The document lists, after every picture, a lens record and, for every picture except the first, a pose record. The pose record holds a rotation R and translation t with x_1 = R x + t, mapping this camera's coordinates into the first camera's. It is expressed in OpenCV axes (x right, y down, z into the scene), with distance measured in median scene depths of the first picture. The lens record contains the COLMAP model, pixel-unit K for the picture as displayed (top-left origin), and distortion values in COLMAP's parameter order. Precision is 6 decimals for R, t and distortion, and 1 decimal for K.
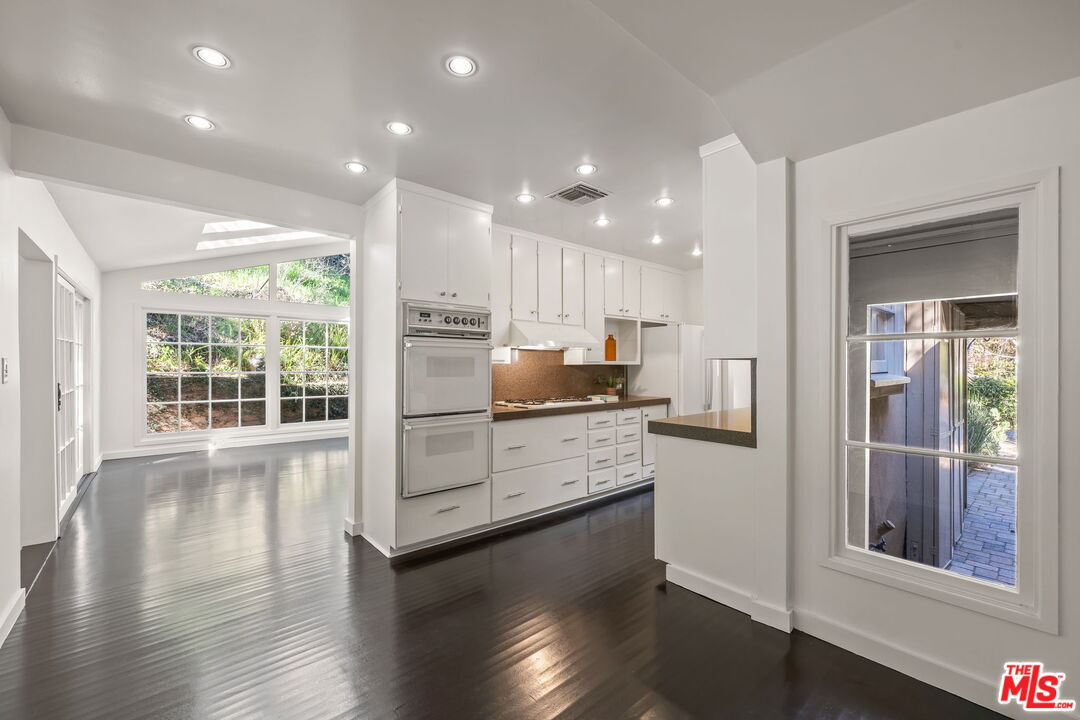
lens RADIAL K [[477.3, 0, 550.4], [0, 477.3, 363.5], [0, 0, 1]] dist [-0.002237, 0.000060]
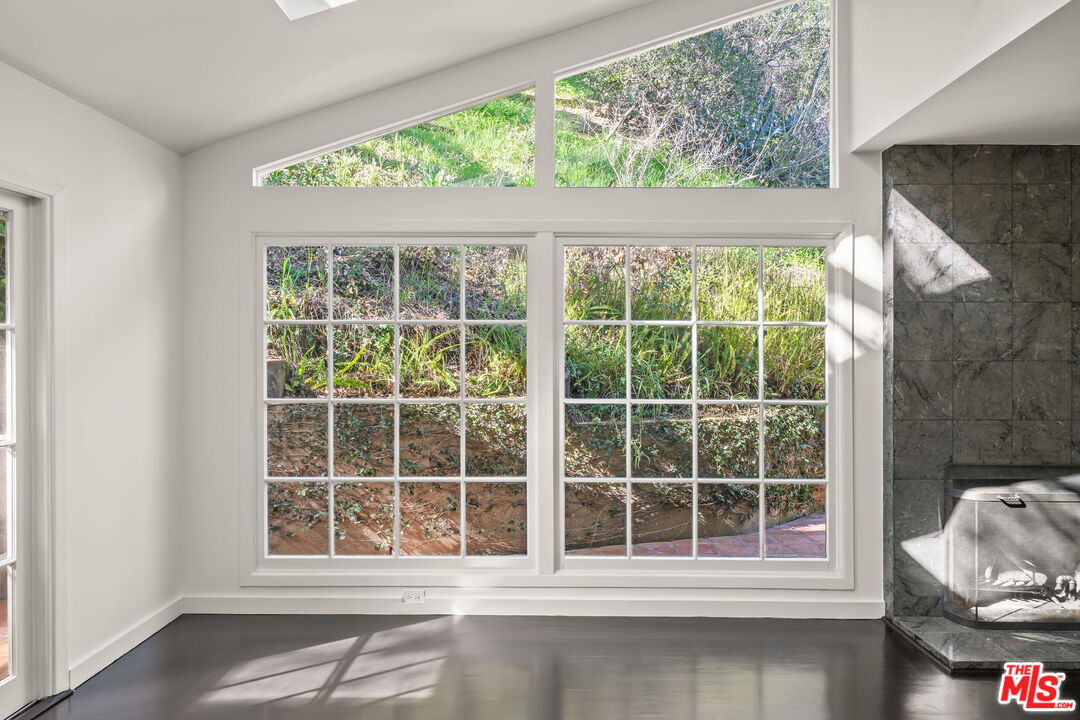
lens RADIAL K [[757.5, 0, 540.0], [0, 757.5, 360.0], [0, 0, 1]] dist [0.001915, 0.002672]
pose [[0.769106, -0.007303, -0.639079, -0.250840], [0.007279, 0.999970, -0.002668, -0.008094], [0.639079, -0.002600, 0.769136, 0.605534]]
